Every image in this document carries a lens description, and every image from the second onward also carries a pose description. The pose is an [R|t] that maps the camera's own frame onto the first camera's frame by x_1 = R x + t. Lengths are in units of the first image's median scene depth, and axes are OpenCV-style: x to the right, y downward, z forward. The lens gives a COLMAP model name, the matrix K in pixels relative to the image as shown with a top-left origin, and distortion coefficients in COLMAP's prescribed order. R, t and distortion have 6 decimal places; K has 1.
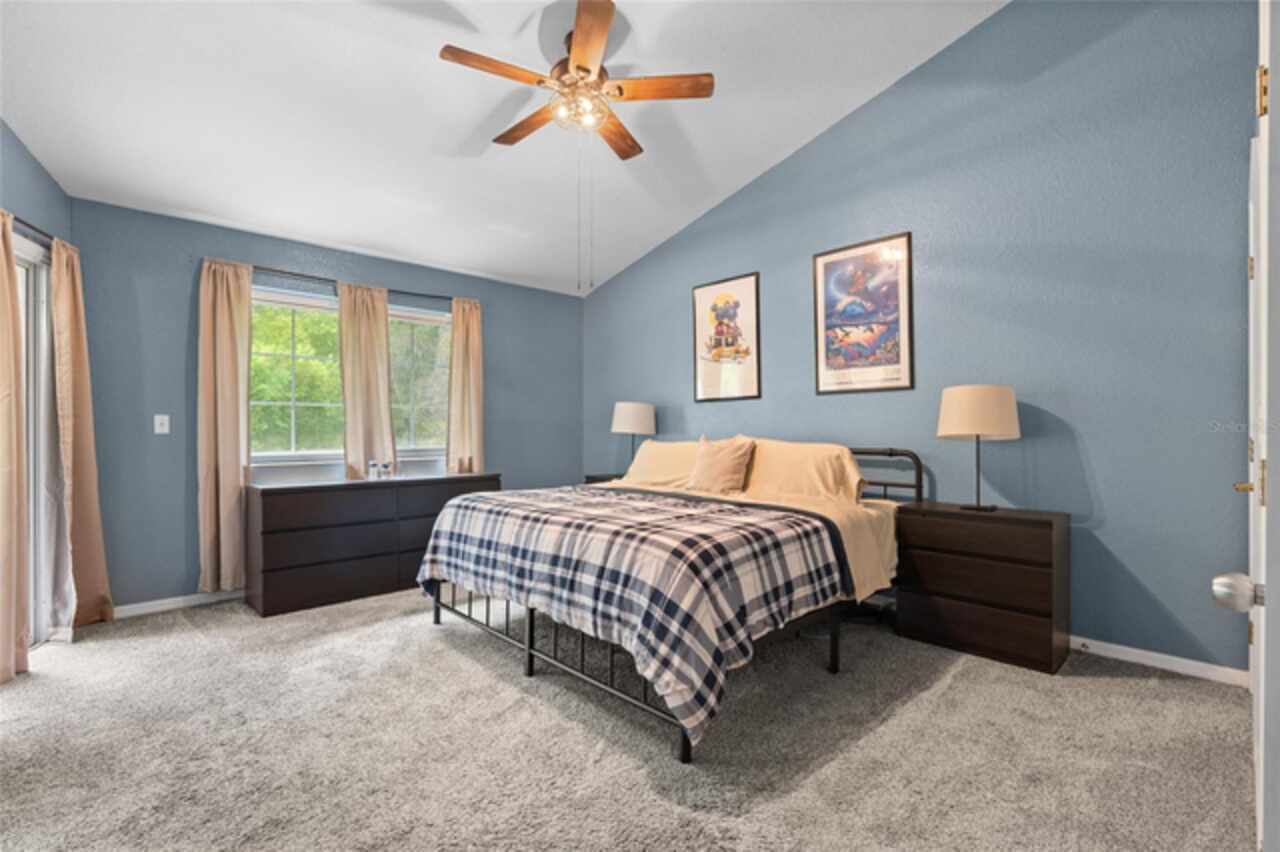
lens RADIAL K [[582.1, 0, 637.9], [0, 582.1, 433.9], [0, 0, 1]] dist [0.002104, 0.000471]
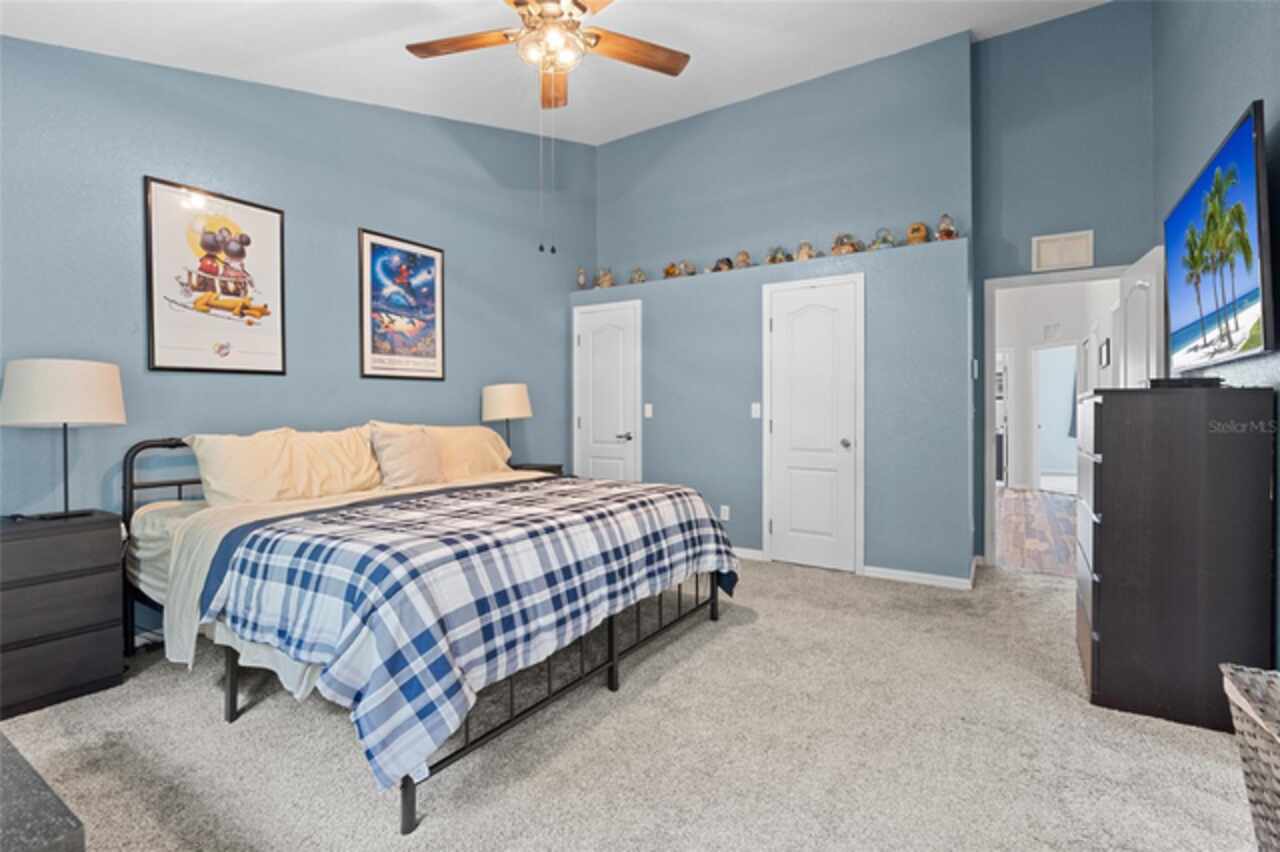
lens RADIAL K [[589.0, 0, 643.4], [0, 589.0, 415.9], [0, 0, 1]] dist [-0.000405, -0.000006]
pose [[-0.246112, -0.006038, 0.969223, -0.722553], [0.015124, 0.999835, 0.010069, -0.008514], [-0.969123, 0.017136, -0.245980, 0.793899]]
